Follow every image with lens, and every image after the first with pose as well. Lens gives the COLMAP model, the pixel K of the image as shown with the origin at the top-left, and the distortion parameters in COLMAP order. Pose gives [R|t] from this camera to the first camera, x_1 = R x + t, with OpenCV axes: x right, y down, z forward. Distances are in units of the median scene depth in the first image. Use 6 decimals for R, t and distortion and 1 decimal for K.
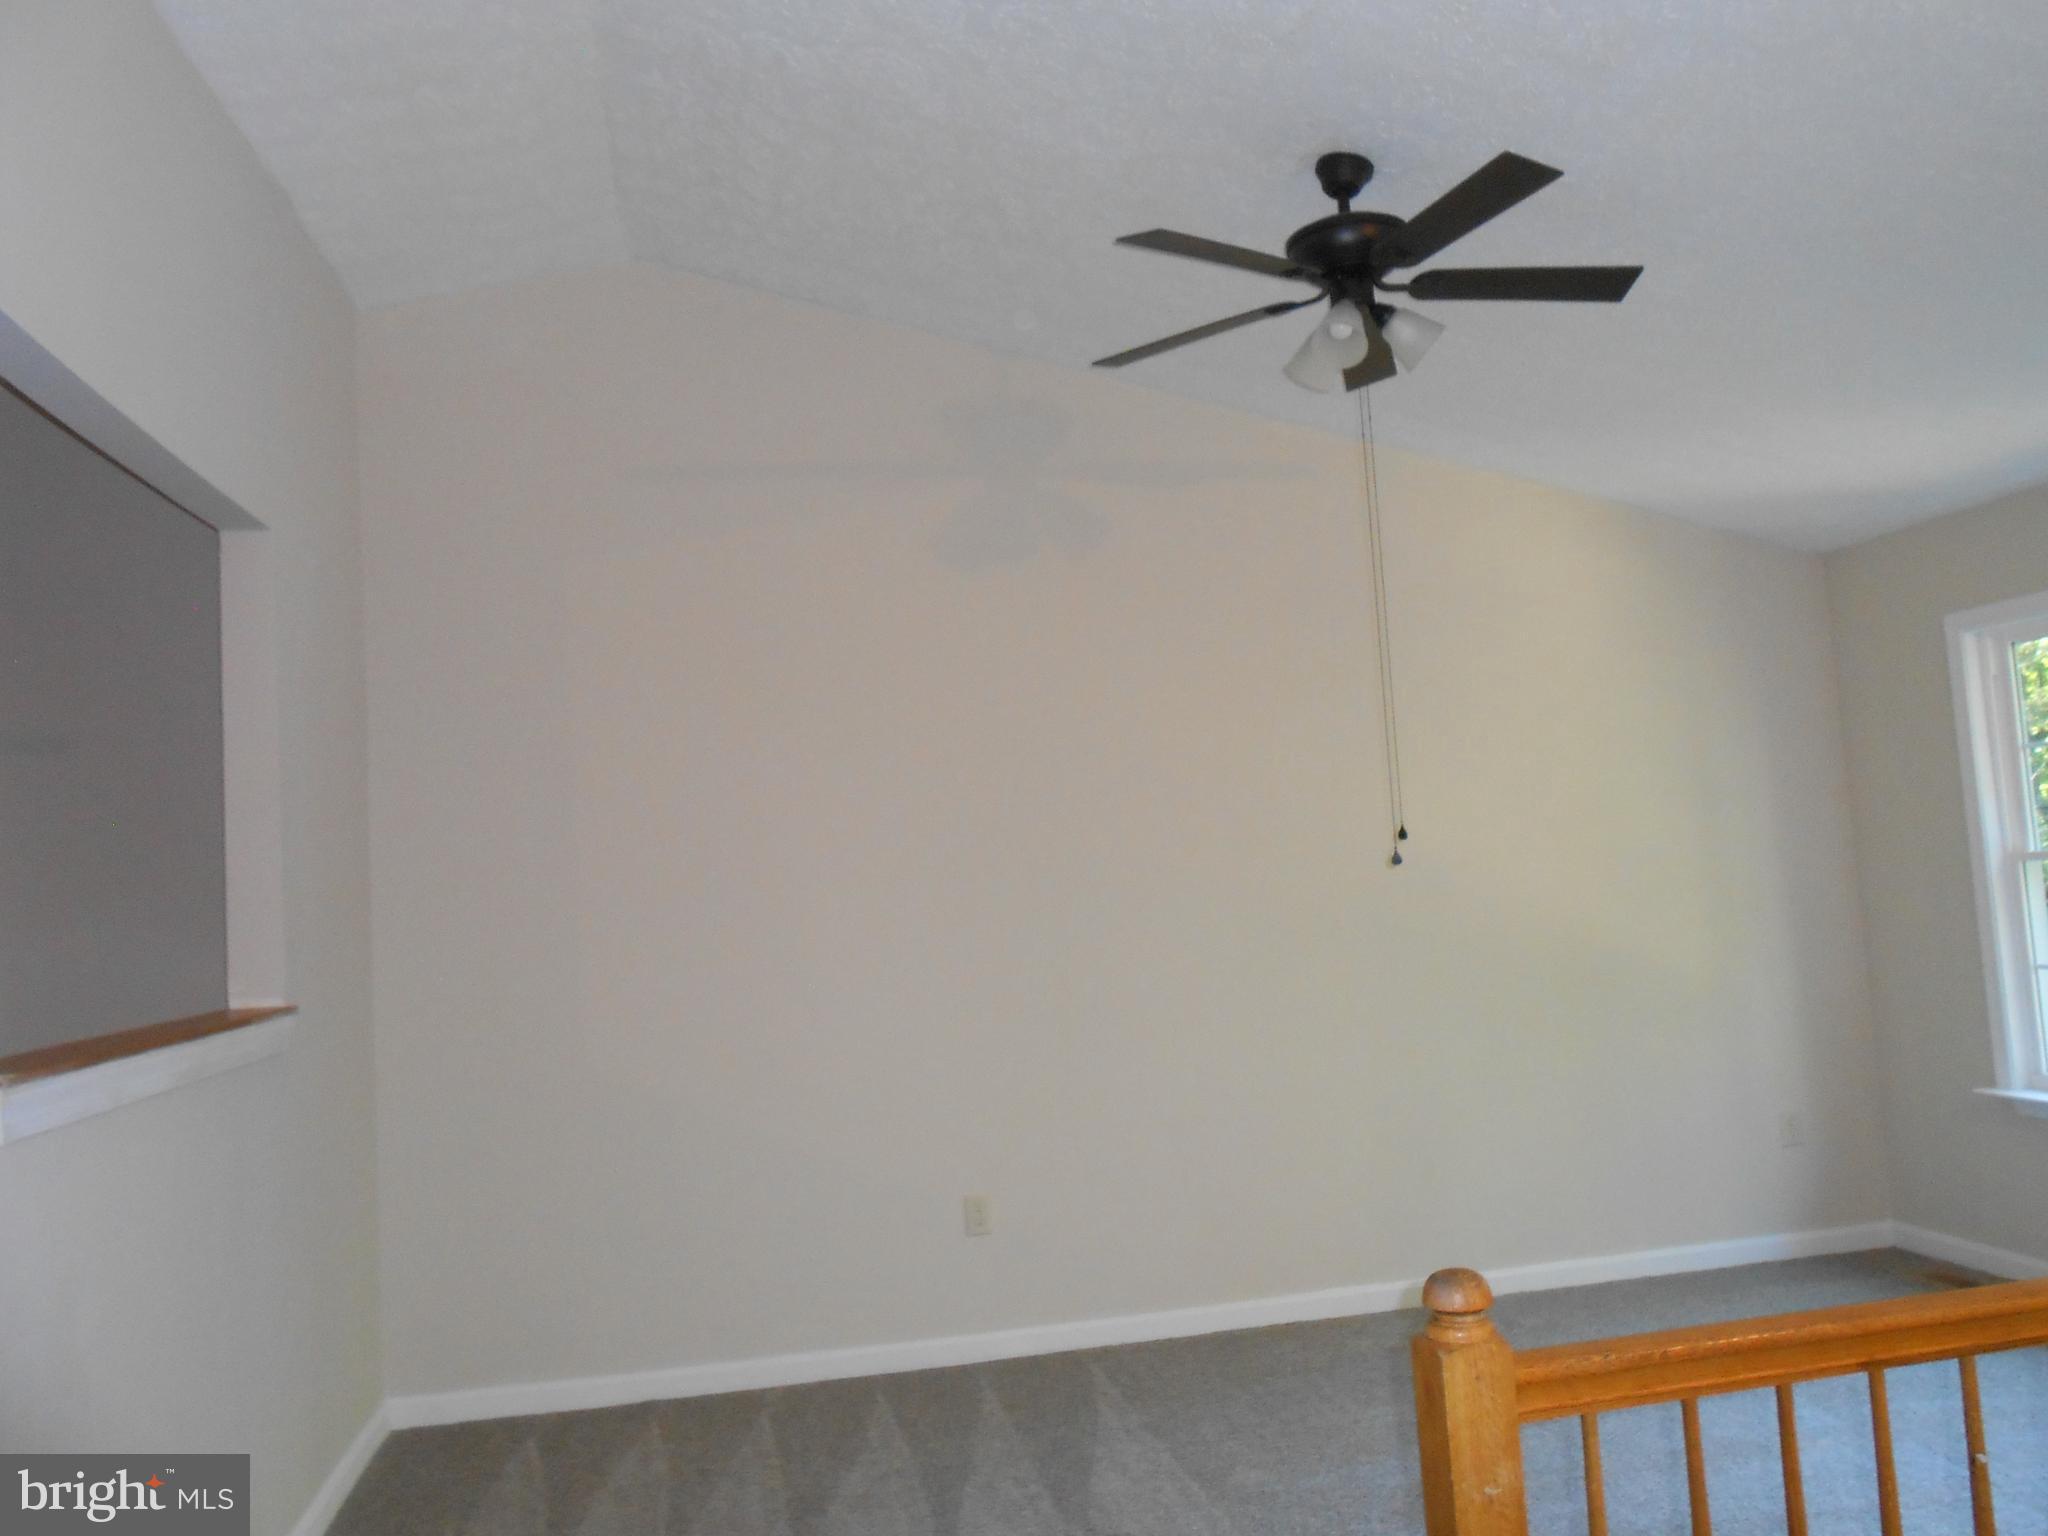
lens RADIAL K [[1564.0, 0, 1024.0], [0, 1564.0, 768.0], [0, 0, 1]] dist [-0.002486, -0.001792]
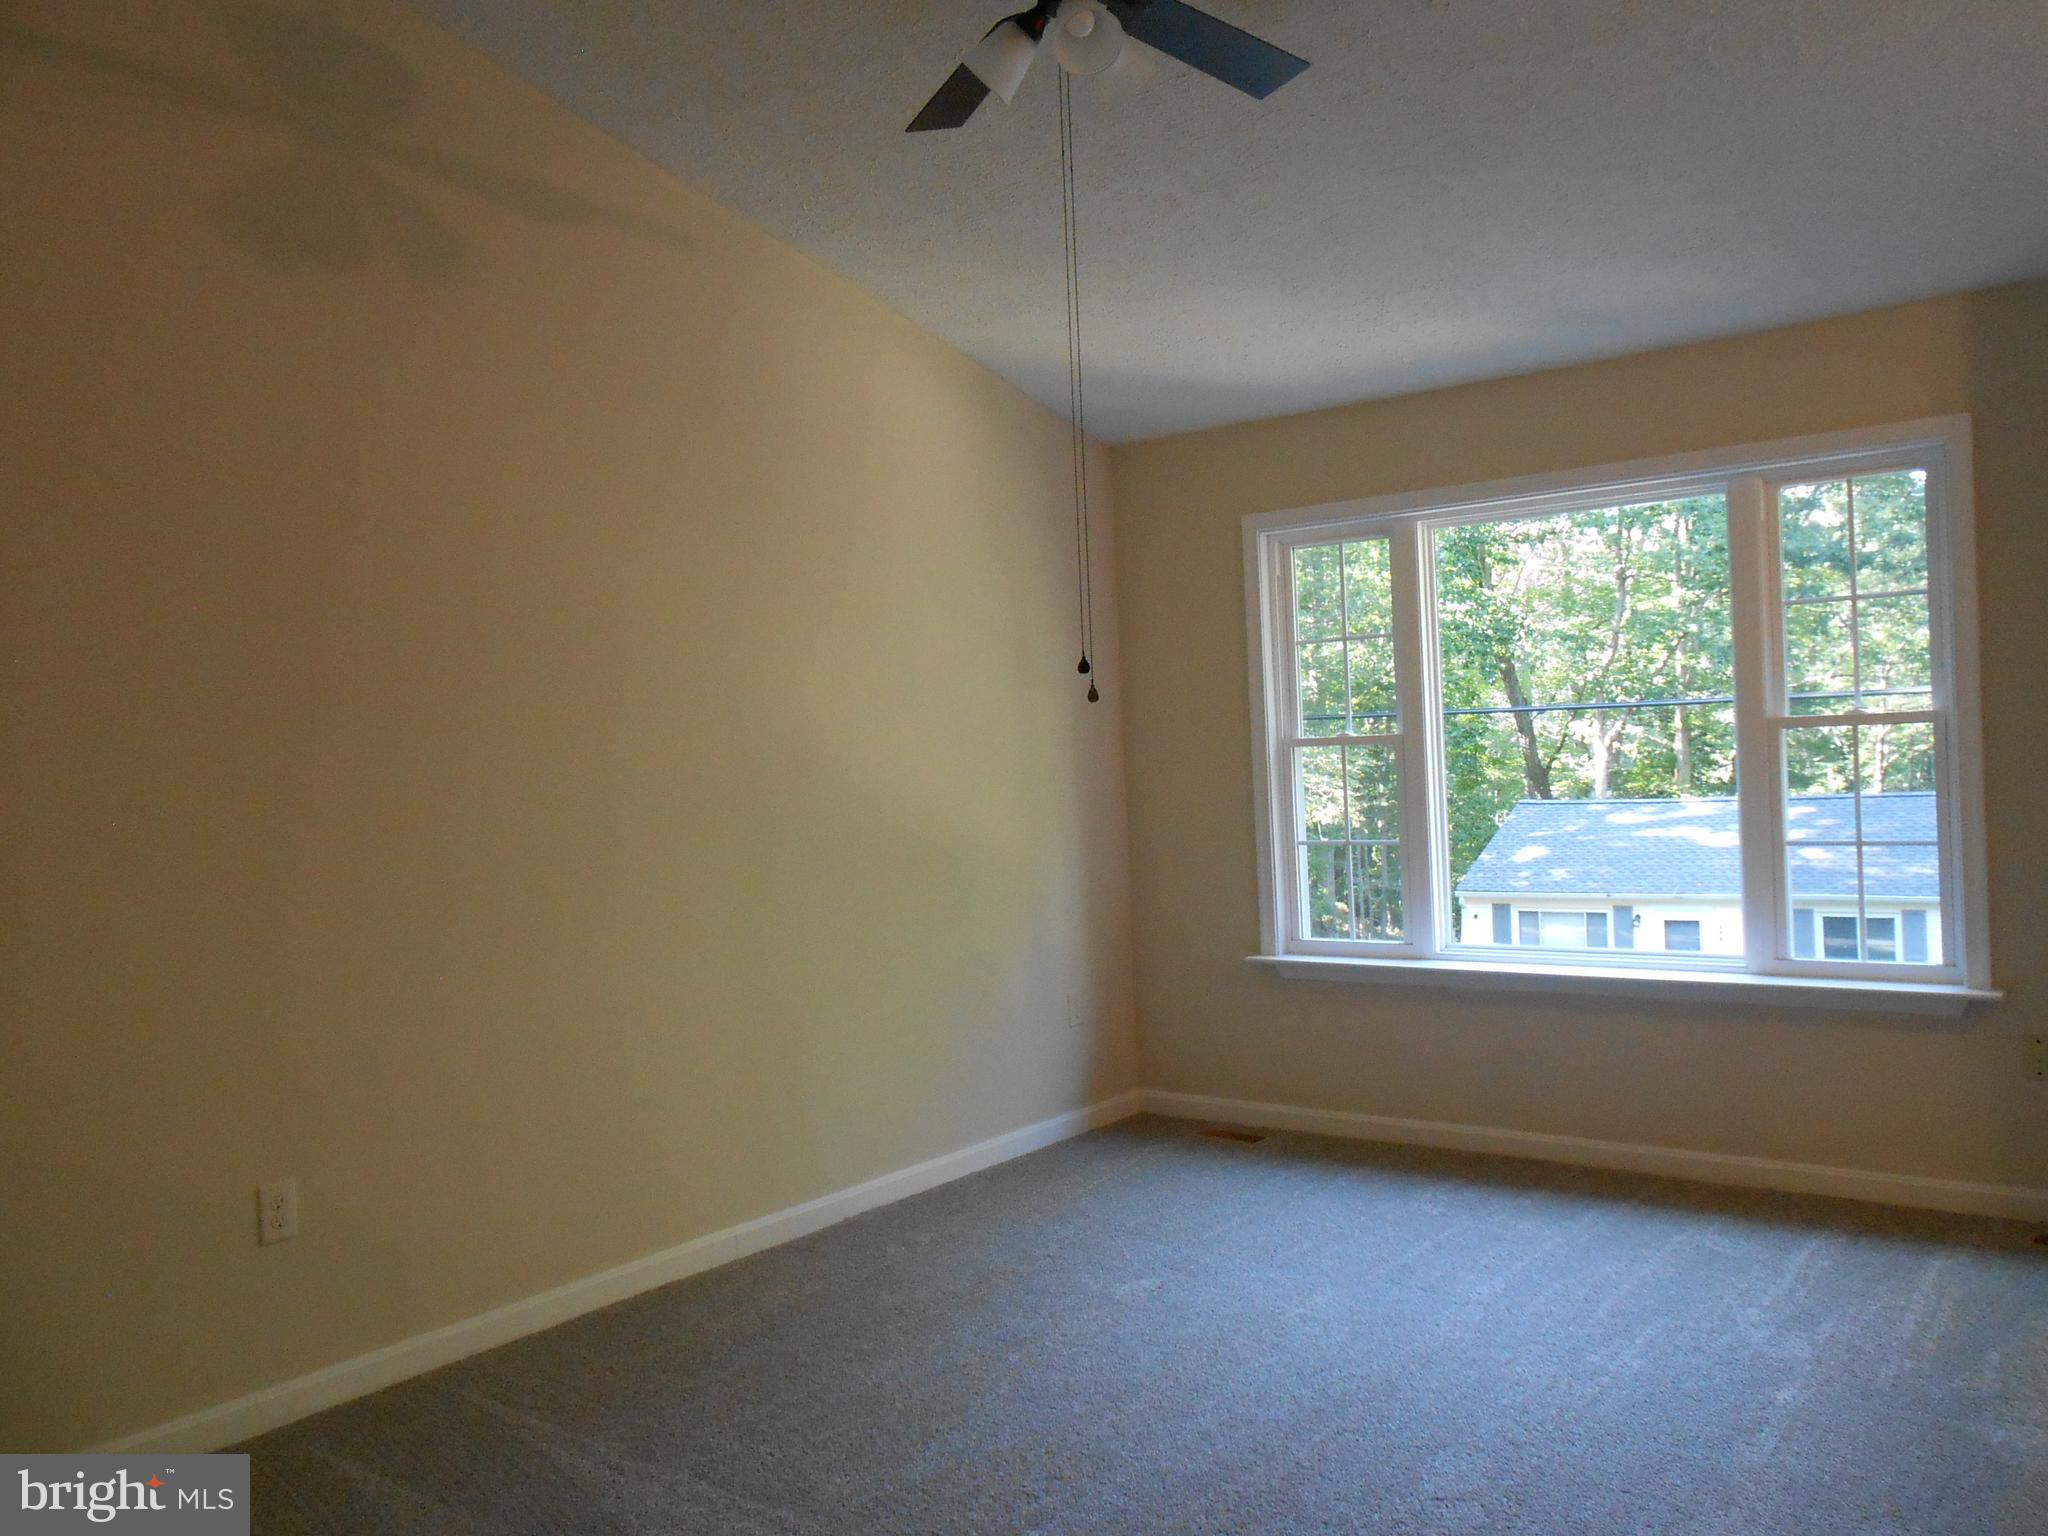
lens RADIAL K [[1601.4, 0, 1024.0], [0, 1601.4, 768.0], [0, 0, 1]] dist [-0.002206, 0.004718]
pose [[0.760847, 0.025403, 0.648434, -0.232066], [-0.059457, 0.997759, 0.030676, 0.050876], [-0.646201, -0.061893, 0.760653, 0.266002]]
